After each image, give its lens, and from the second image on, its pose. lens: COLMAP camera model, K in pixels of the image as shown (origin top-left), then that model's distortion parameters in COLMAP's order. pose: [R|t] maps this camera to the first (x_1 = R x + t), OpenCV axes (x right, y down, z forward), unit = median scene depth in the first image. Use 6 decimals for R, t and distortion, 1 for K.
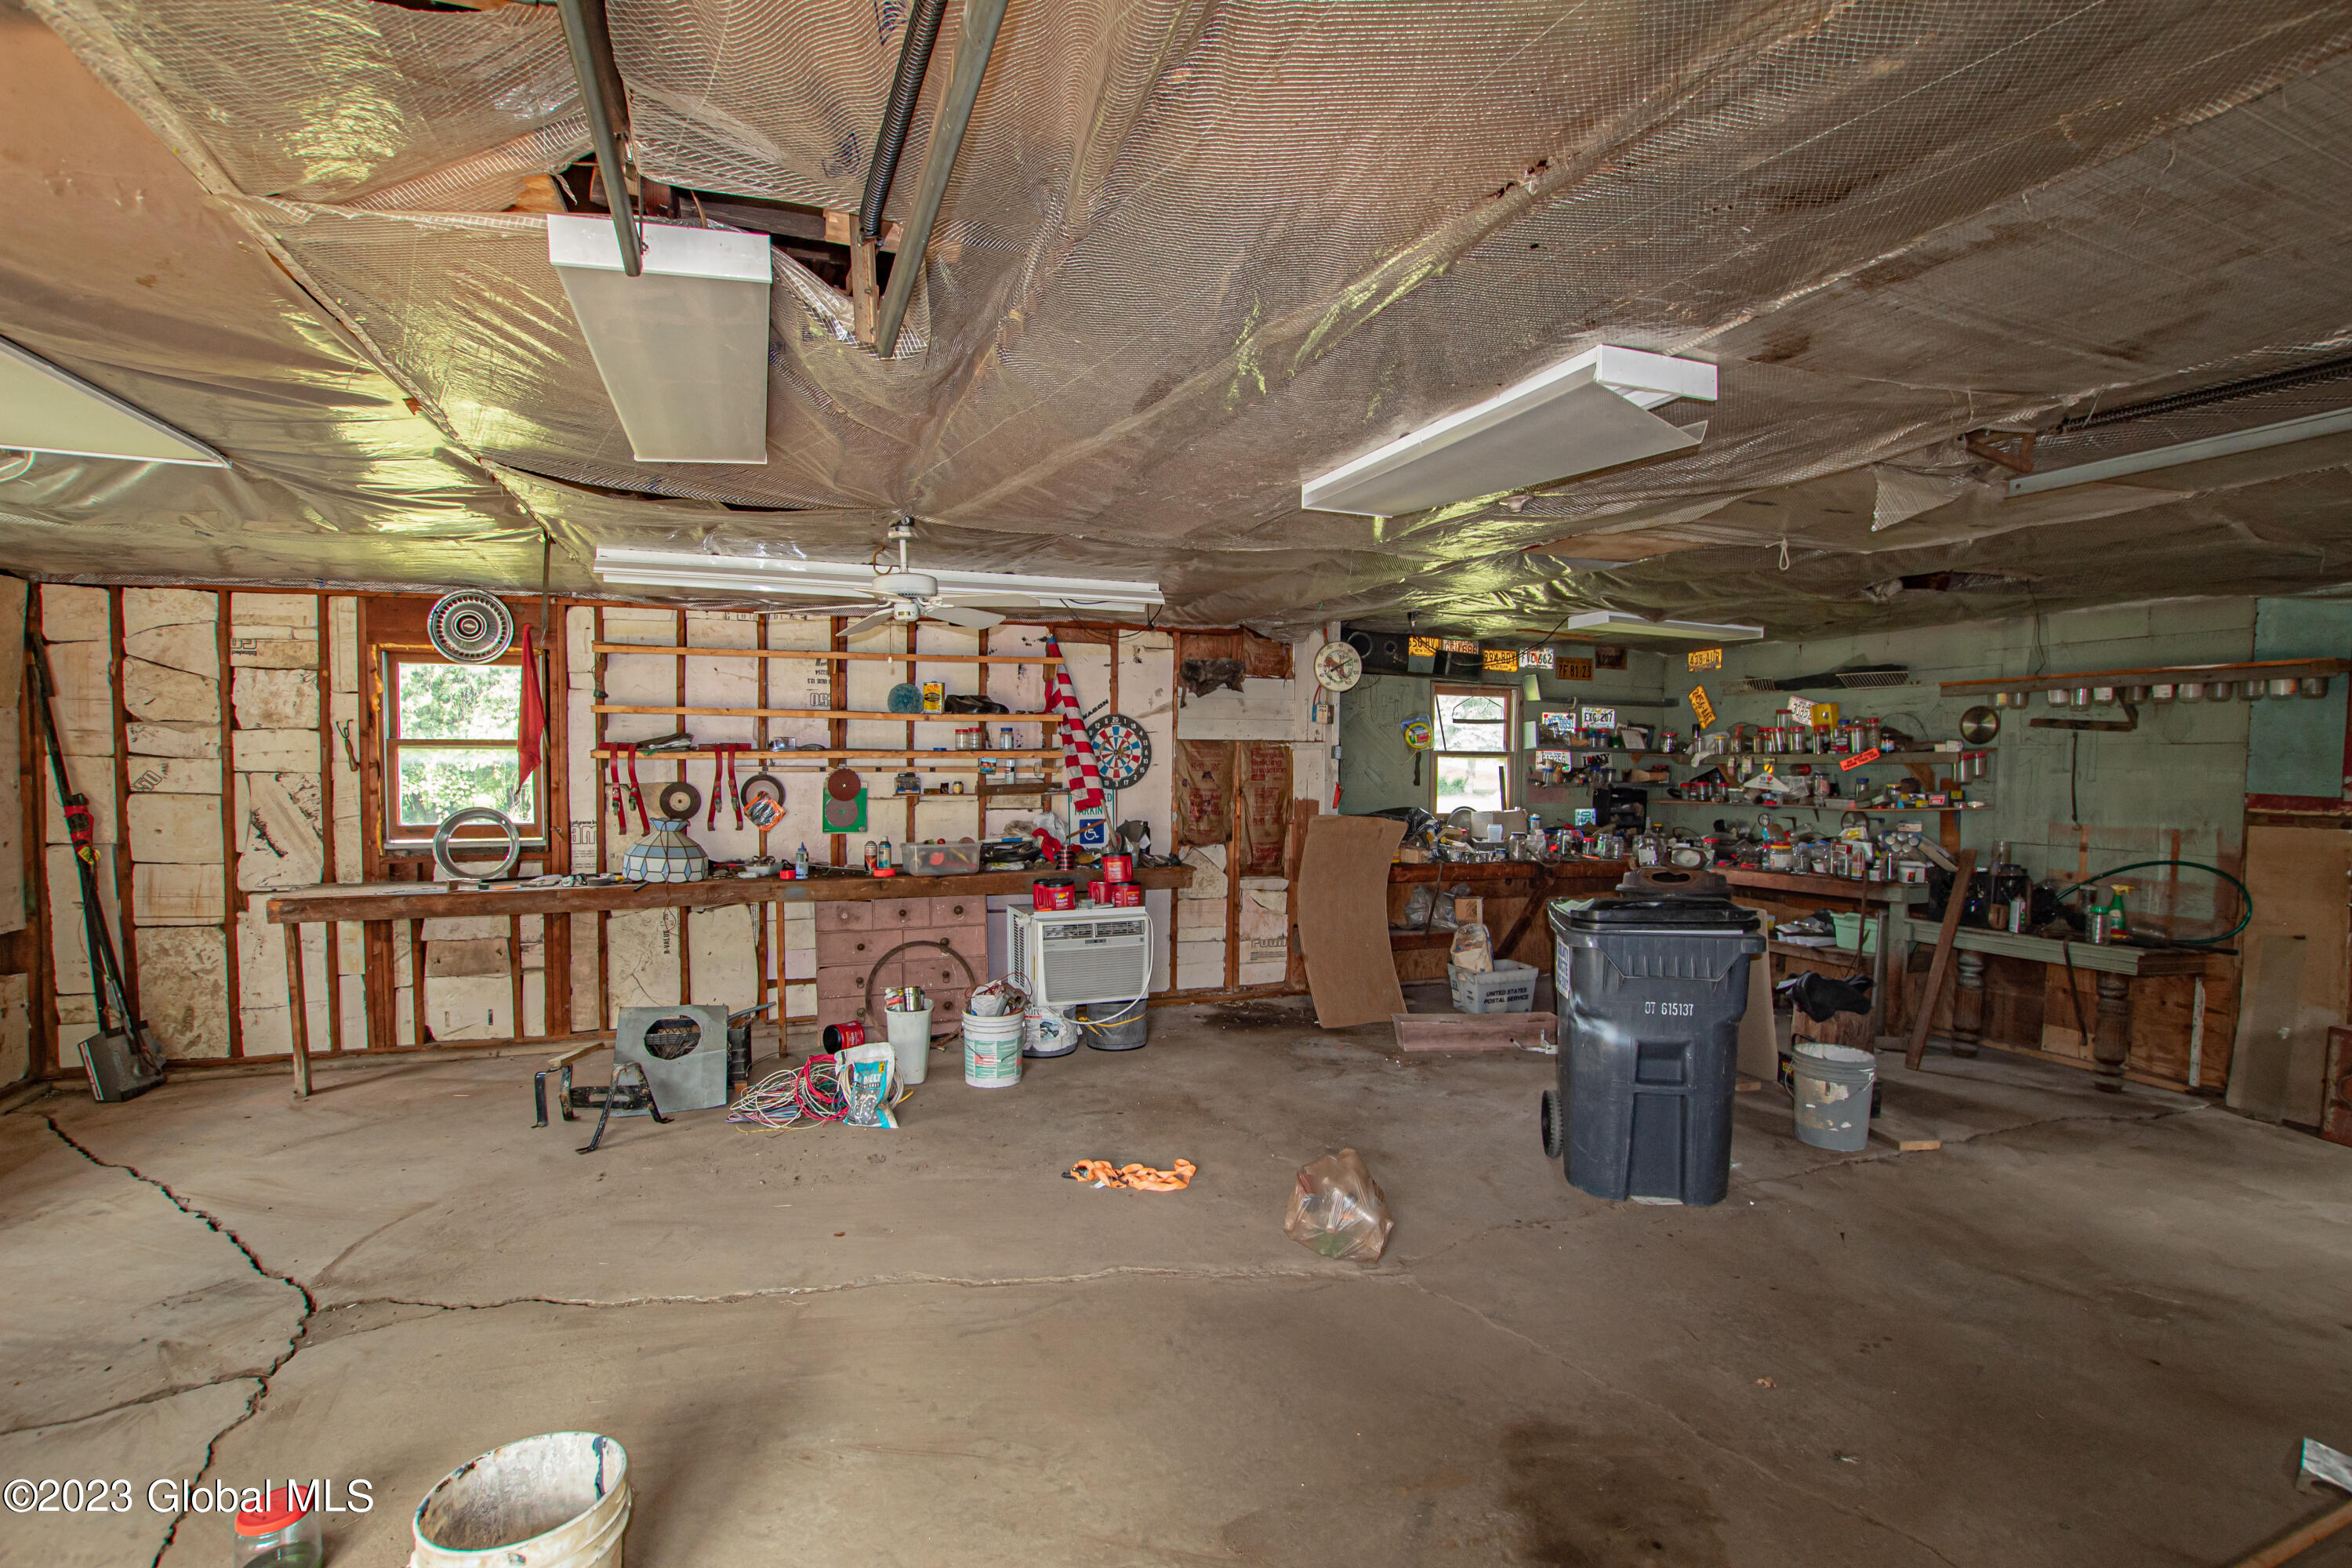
lens RADIAL K [[1092.8, 0, 1173.6], [0, 1092.8, 796.5], [0, 0, 1]] dist [-0.034856, 0.005485]
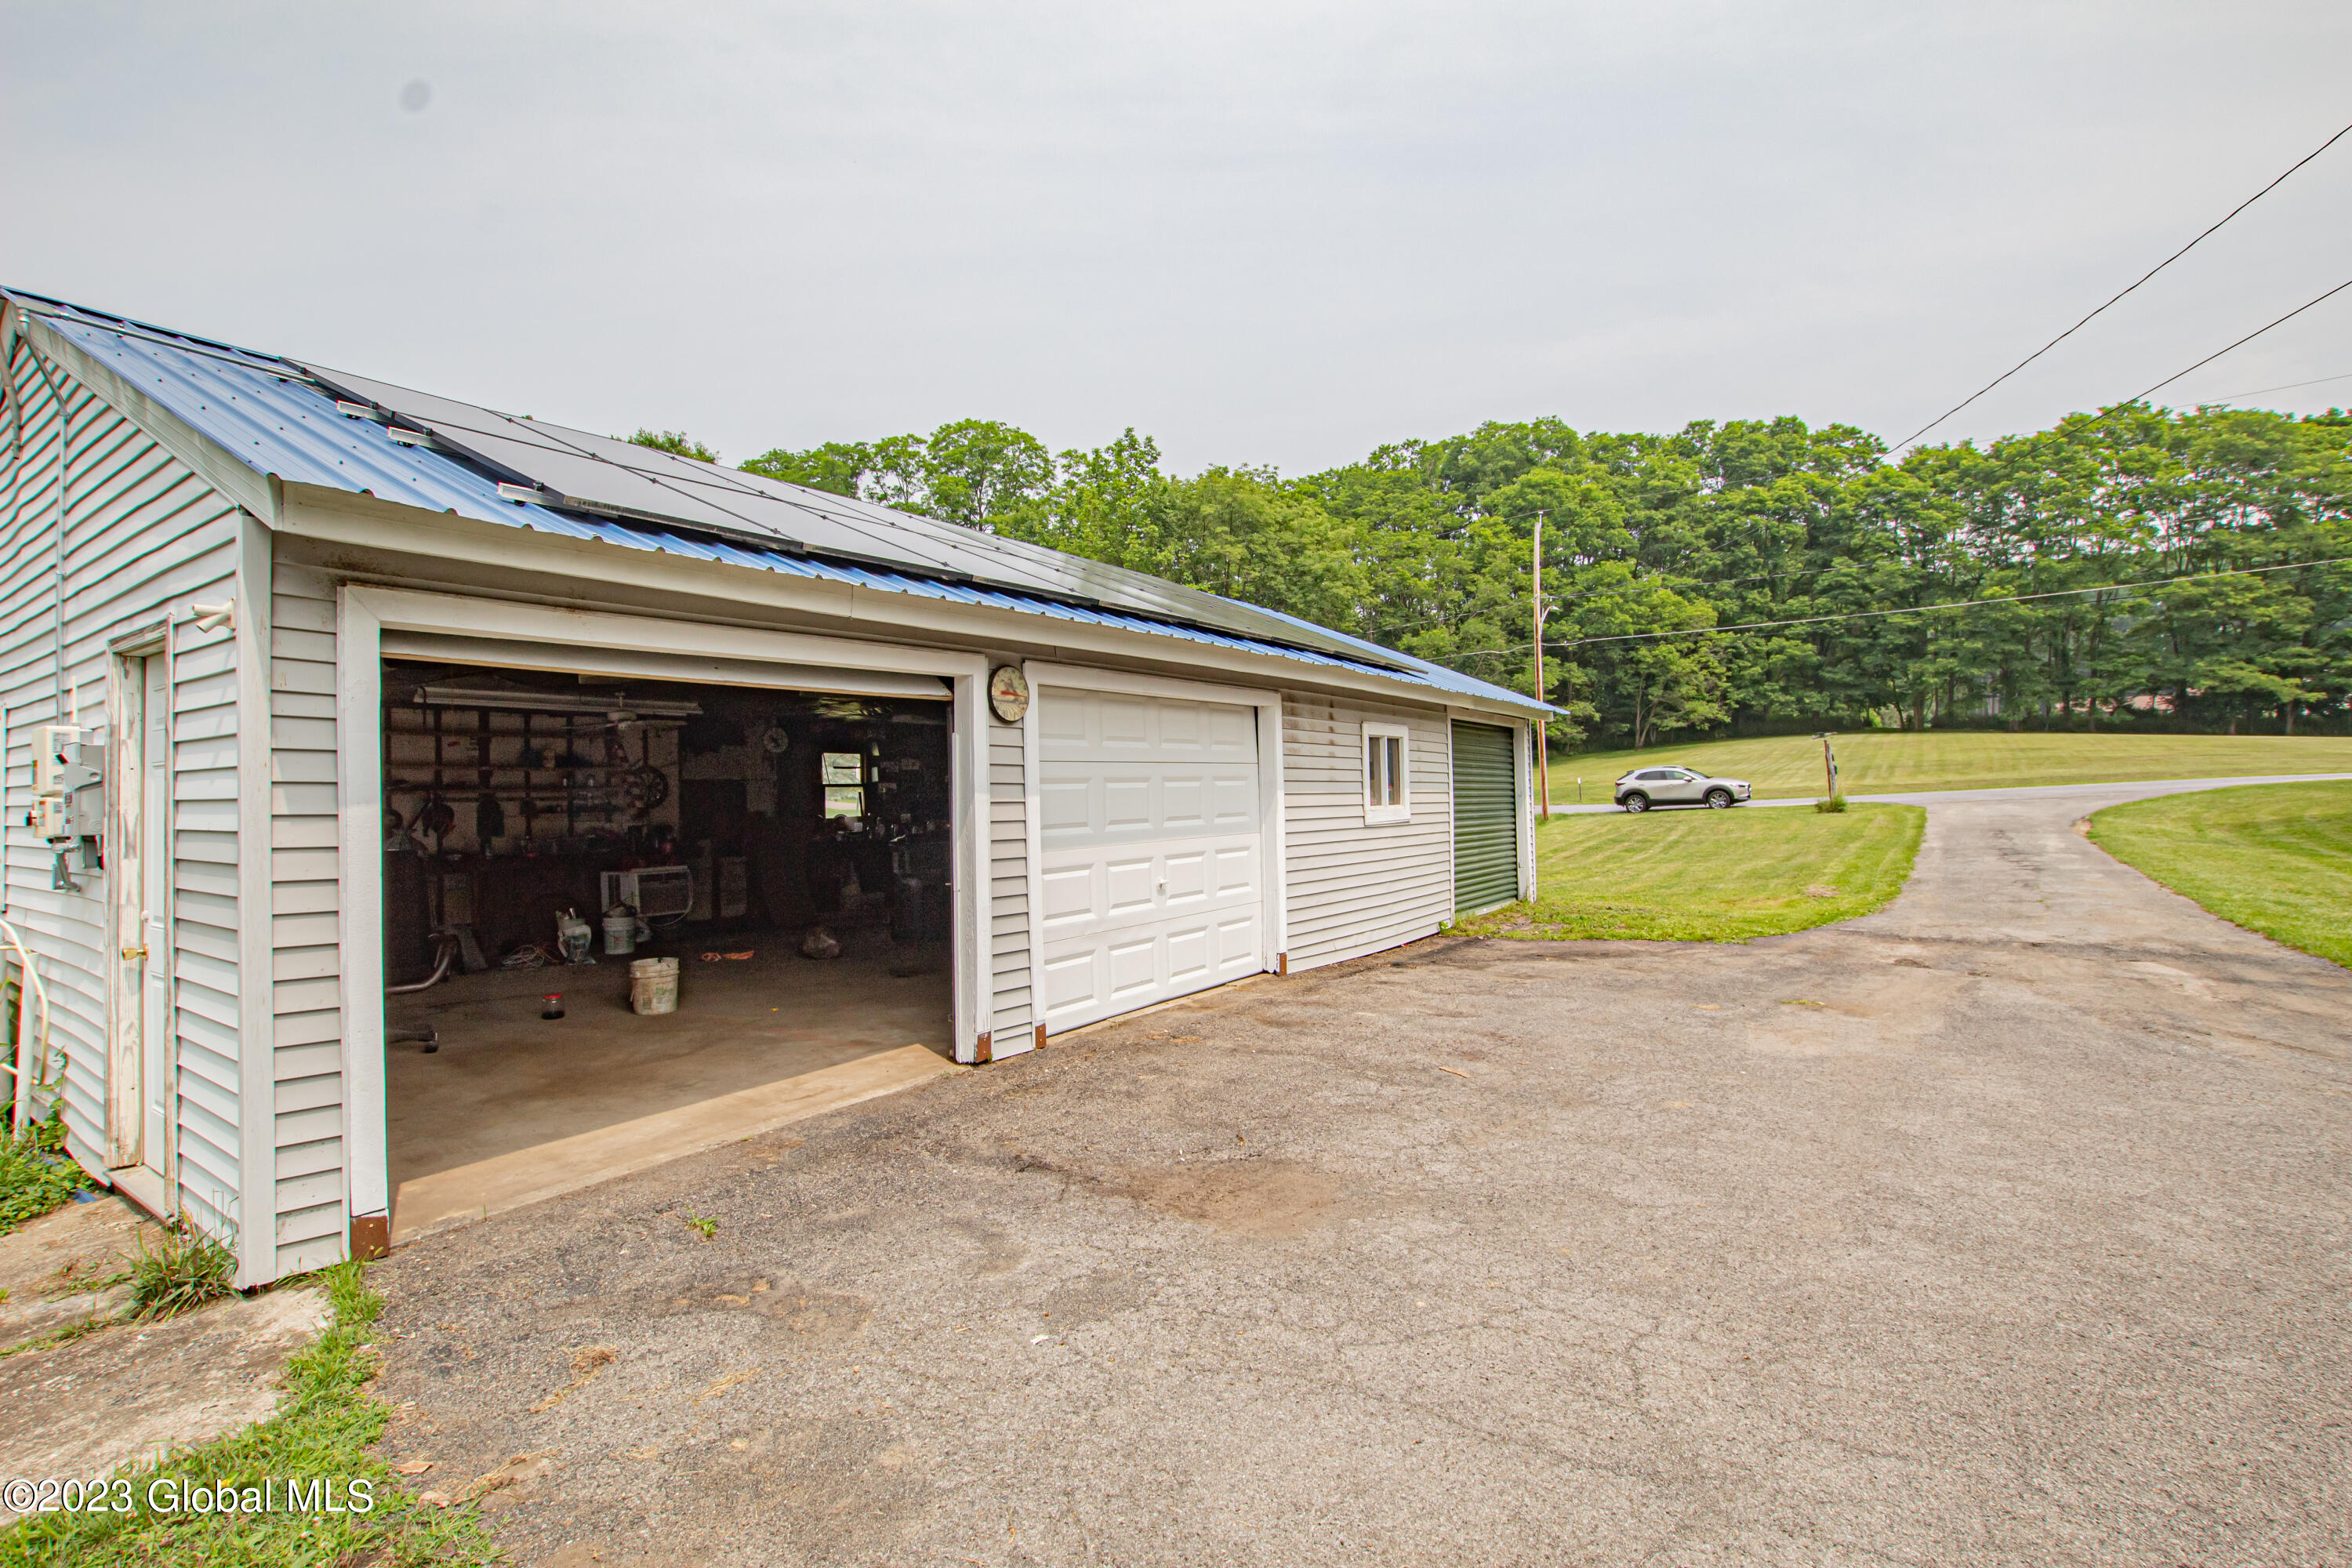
lens RADIAL K [[1092.8, 0, 1174.3], [0, 1092.8, 783.3], [0, 0, 1]] dist [-0.034856, 0.005485]
pose [[0.828832, -0.018690, 0.559186, -0.452993], [0.046954, 0.998240, -0.036231, 0.078060], [-0.557524, 0.056286, 0.828250, -1.286415]]
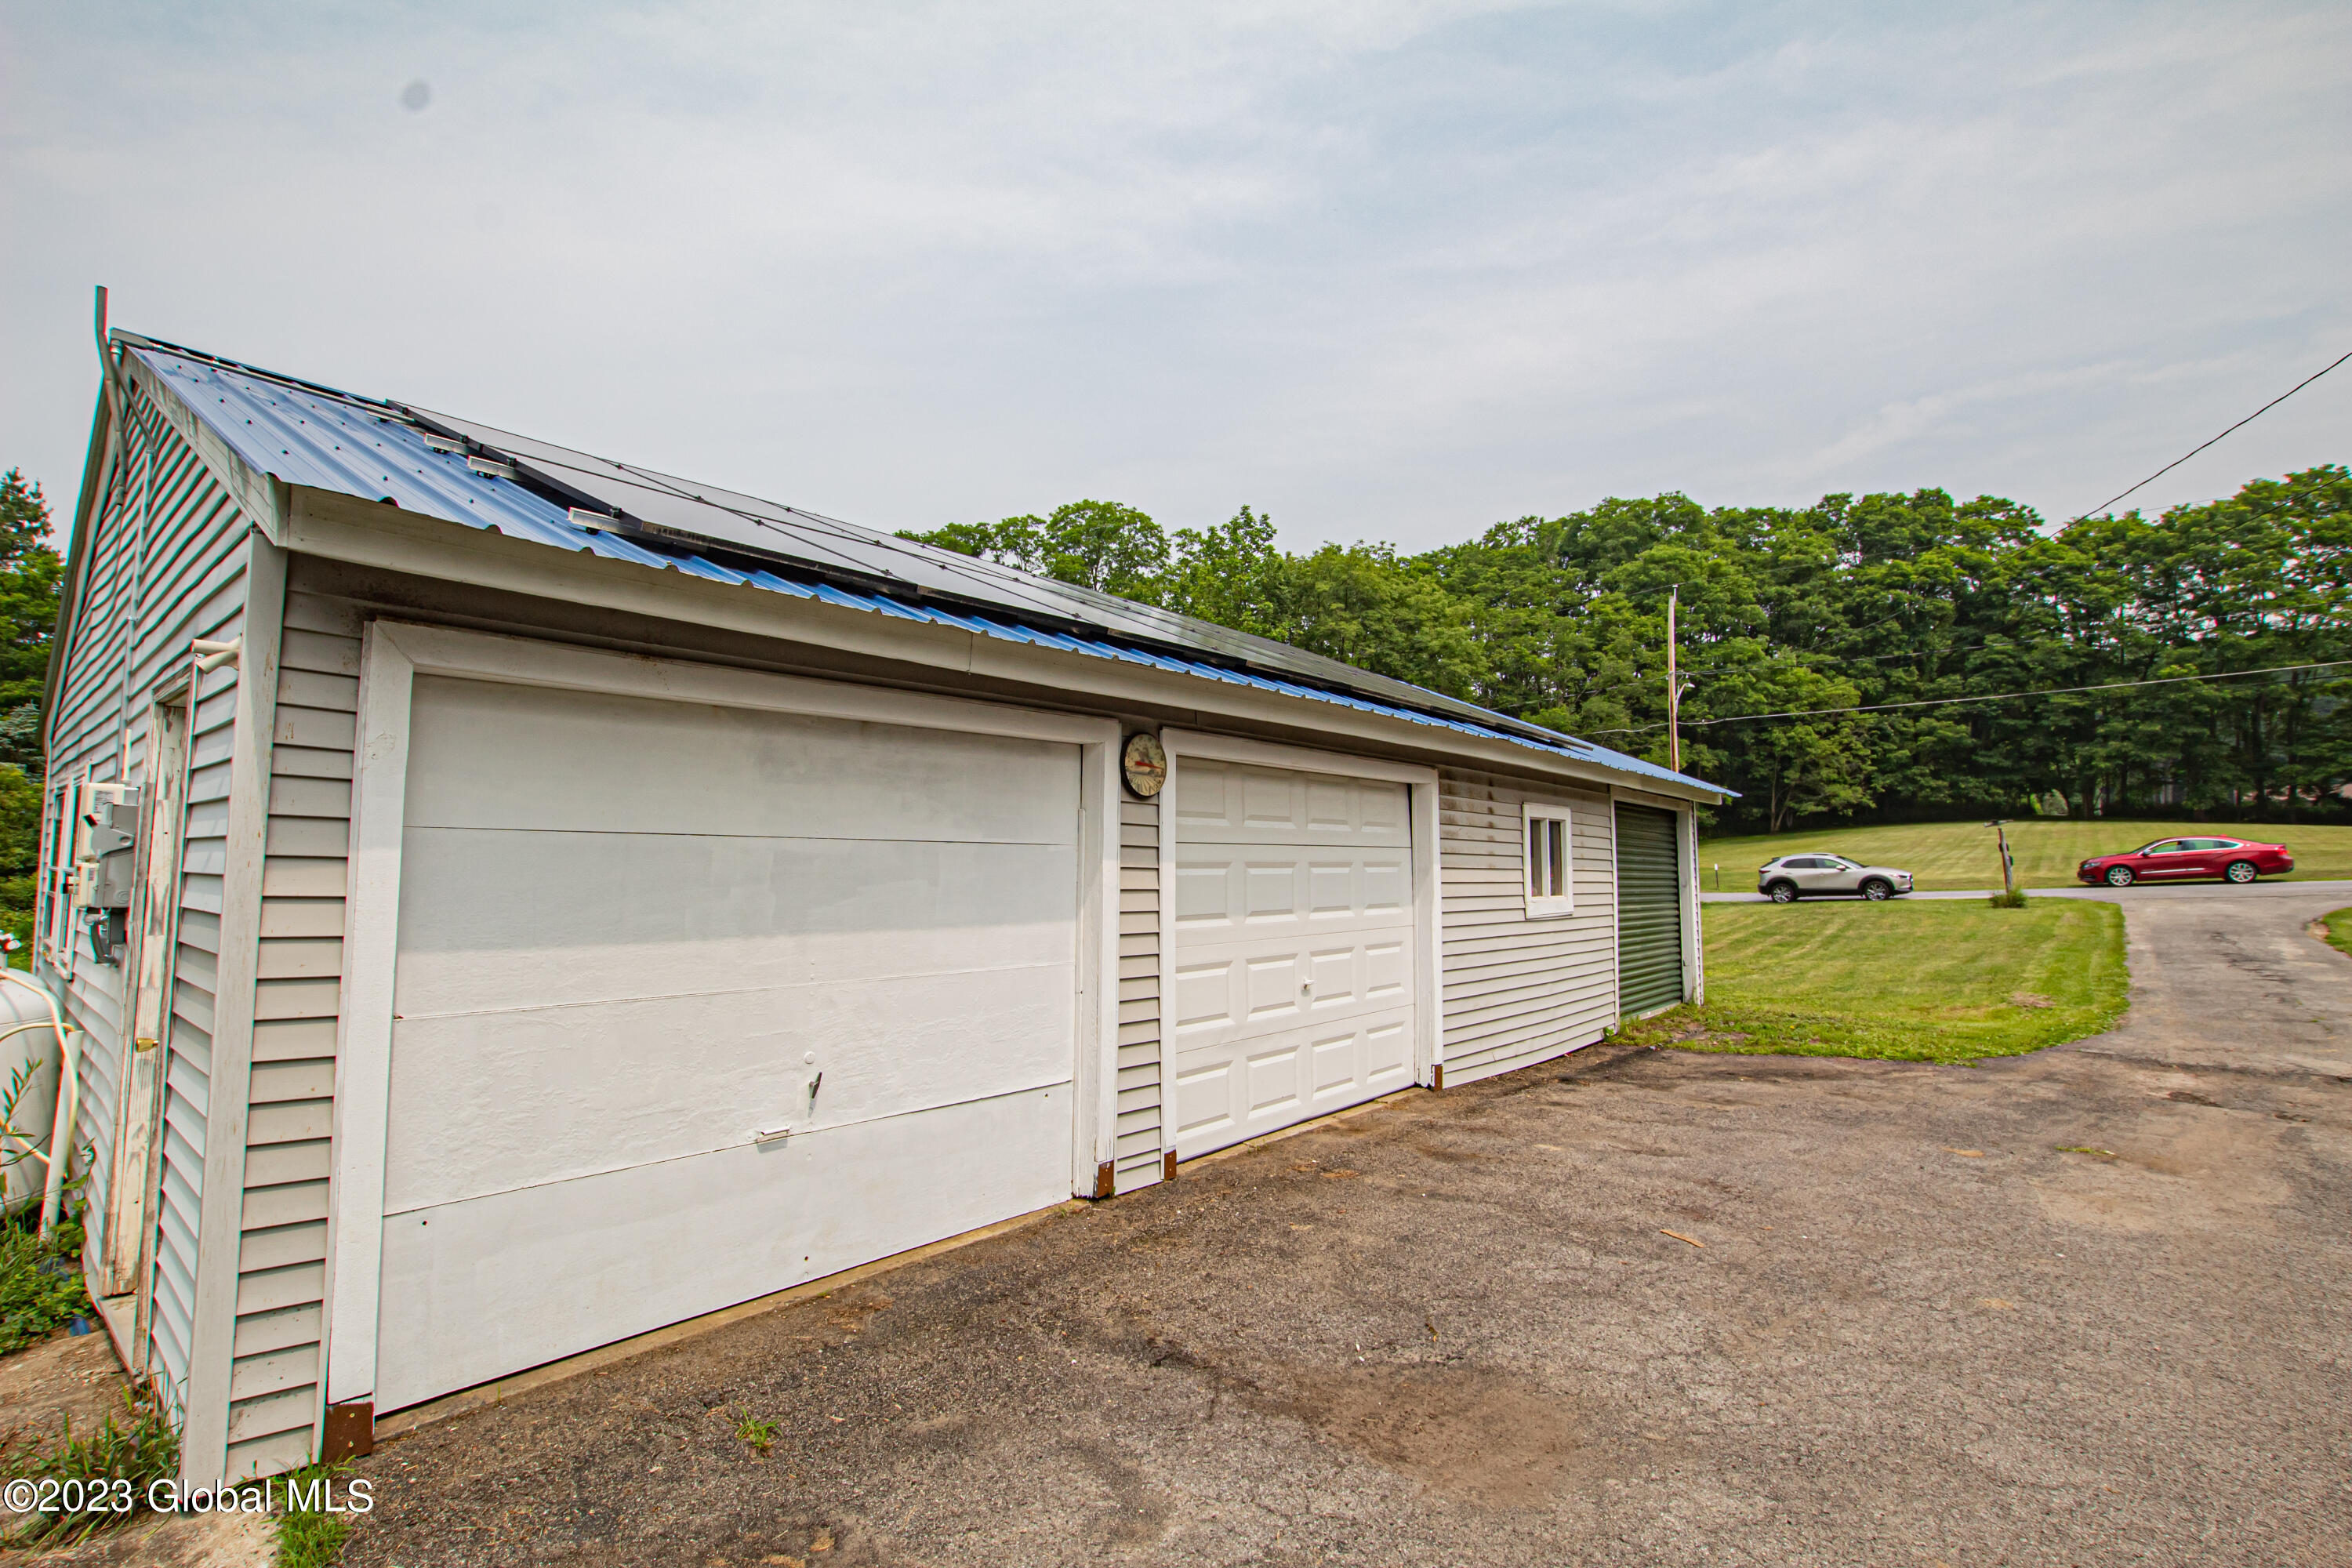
lens RADIAL K [[1092.8, 0, 1178.2], [0, 1092.8, 777.2], [0, 0, 1]] dist [-0.034856, 0.005485]
pose [[0.877570, 0.034664, 0.478193, -0.304646], [0.023103, 0.993167, -0.114392, 0.026181], [-0.478891, 0.111435, 0.870773, -0.814503]]
